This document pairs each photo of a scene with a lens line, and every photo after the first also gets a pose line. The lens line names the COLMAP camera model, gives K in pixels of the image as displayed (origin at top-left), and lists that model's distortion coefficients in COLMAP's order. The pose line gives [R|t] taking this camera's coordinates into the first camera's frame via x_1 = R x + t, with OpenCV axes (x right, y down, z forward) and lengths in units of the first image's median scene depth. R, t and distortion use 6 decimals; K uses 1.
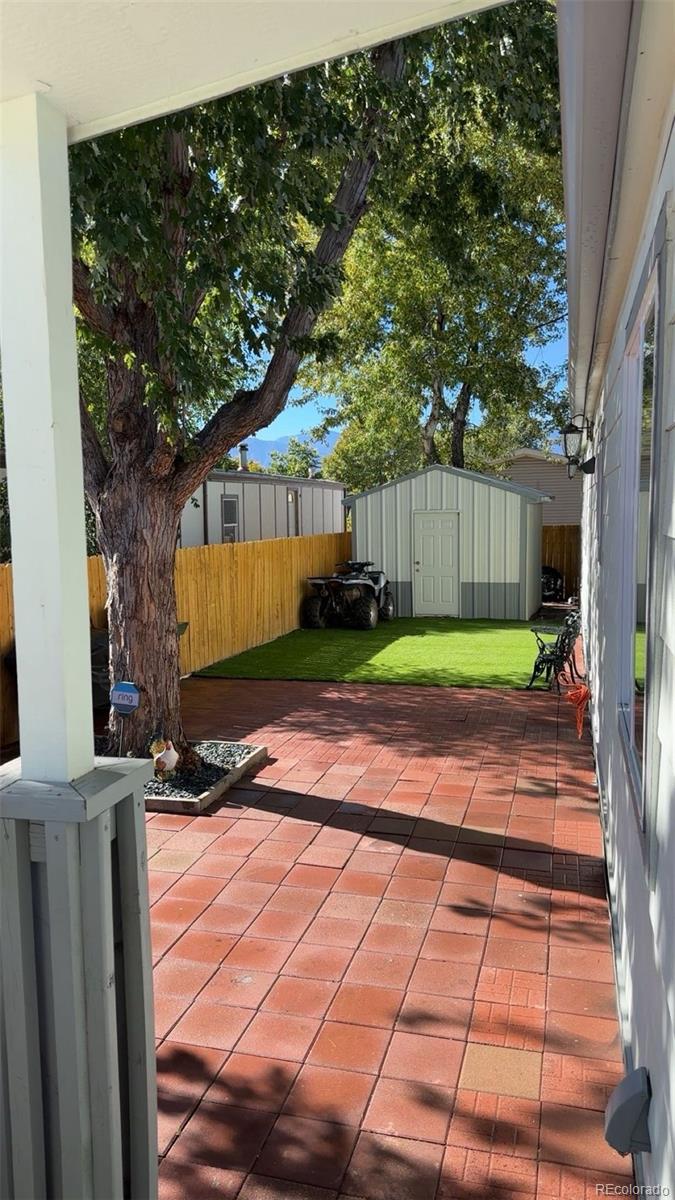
lens RADIAL K [[845.4, 0, 337.5], [0, 845.4, 600.0], [0, 0, 1]] dist [0.171991, -0.330709]
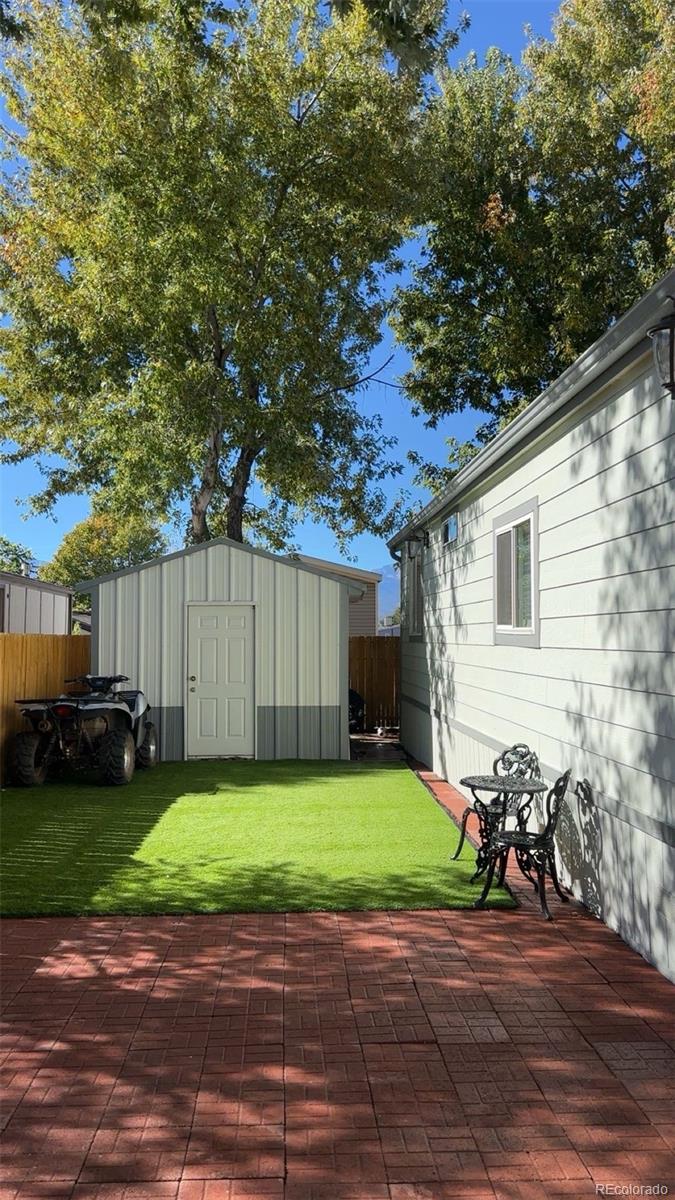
lens RADIAL K [[836.1, 0, 337.5], [0, 836.1, 600.0], [0, 0, 1]] dist [0.050821, 0.000011]
pose [[0.946510, 0.030263, 0.321252, -0.013102], [0.021066, 0.987673, -0.155110, 0.000496], [-0.321986, 0.153581, 0.934204, 0.339904]]
